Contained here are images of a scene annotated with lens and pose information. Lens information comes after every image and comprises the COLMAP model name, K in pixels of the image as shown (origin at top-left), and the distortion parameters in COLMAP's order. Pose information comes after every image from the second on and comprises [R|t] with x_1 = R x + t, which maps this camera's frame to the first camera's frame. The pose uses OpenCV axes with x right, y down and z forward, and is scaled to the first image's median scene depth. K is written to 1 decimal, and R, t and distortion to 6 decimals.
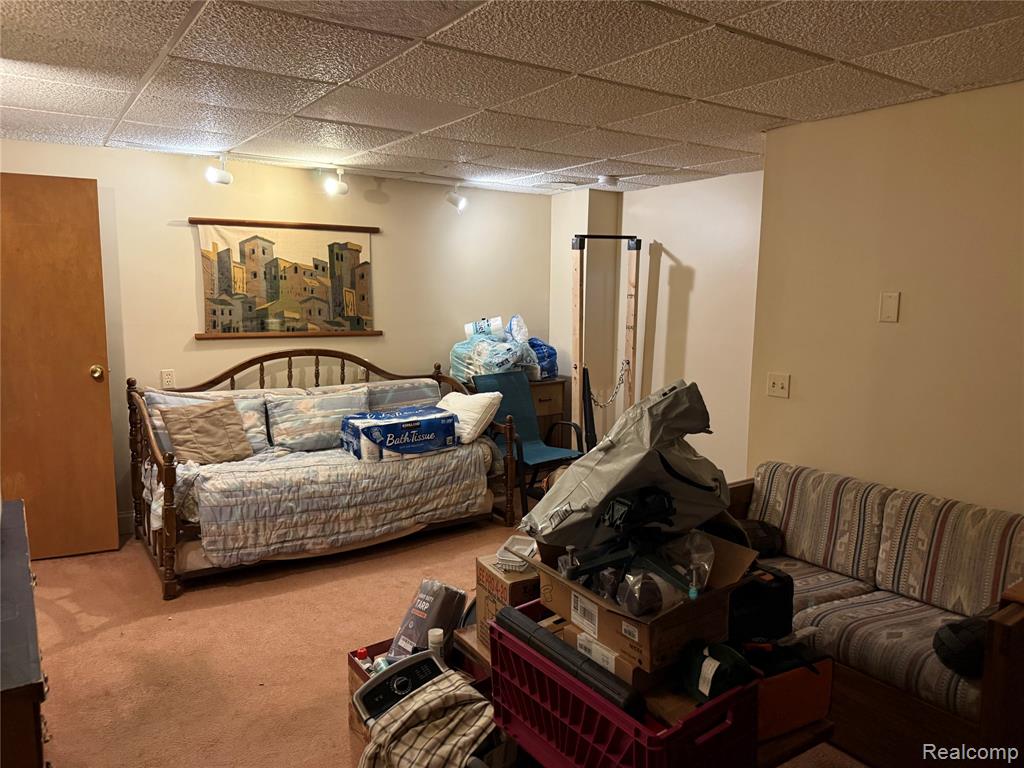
lens RADIAL K [[709.0, 0, 511.8], [0, 709.0, 381.3], [0, 0, 1]] dist [0.007601, -0.005279]
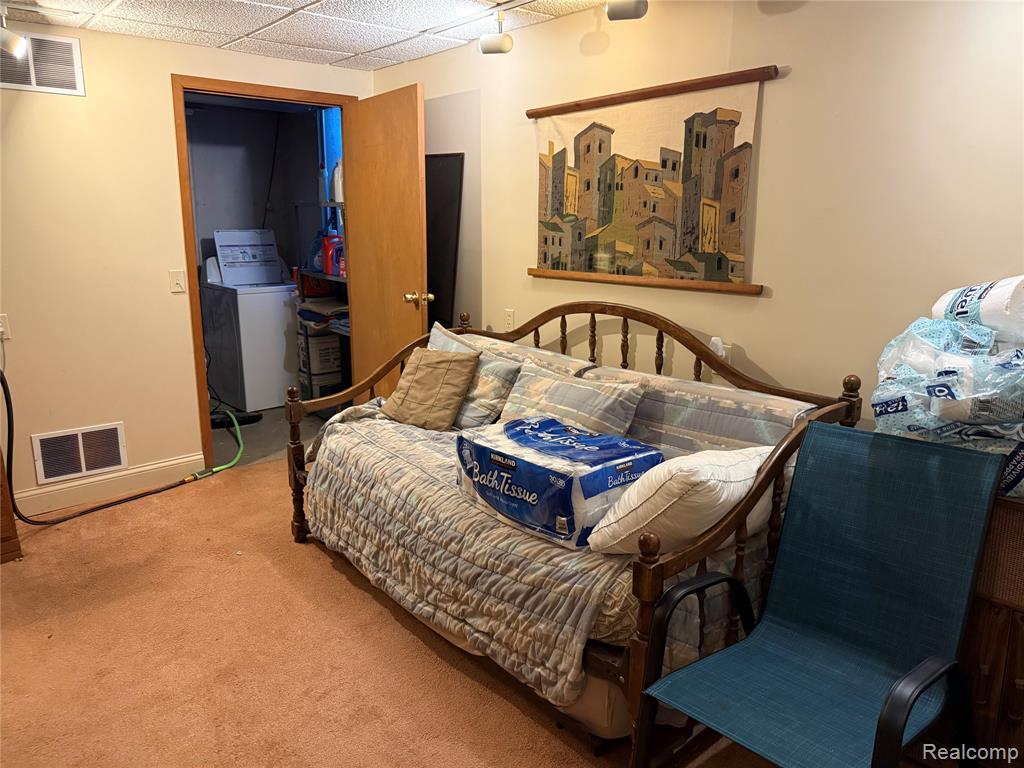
lens RADIAL K [[709.0, 0, 511.0], [0, 709.0, 390.8], [0, 0, 1]] dist [0.007601, -0.005279]
pose [[0.122630, 0.203064, -0.971456, 0.310074], [-0.139063, 0.972703, 0.185770, -0.073964], [0.982661, 0.112312, 0.147521, 0.836163]]
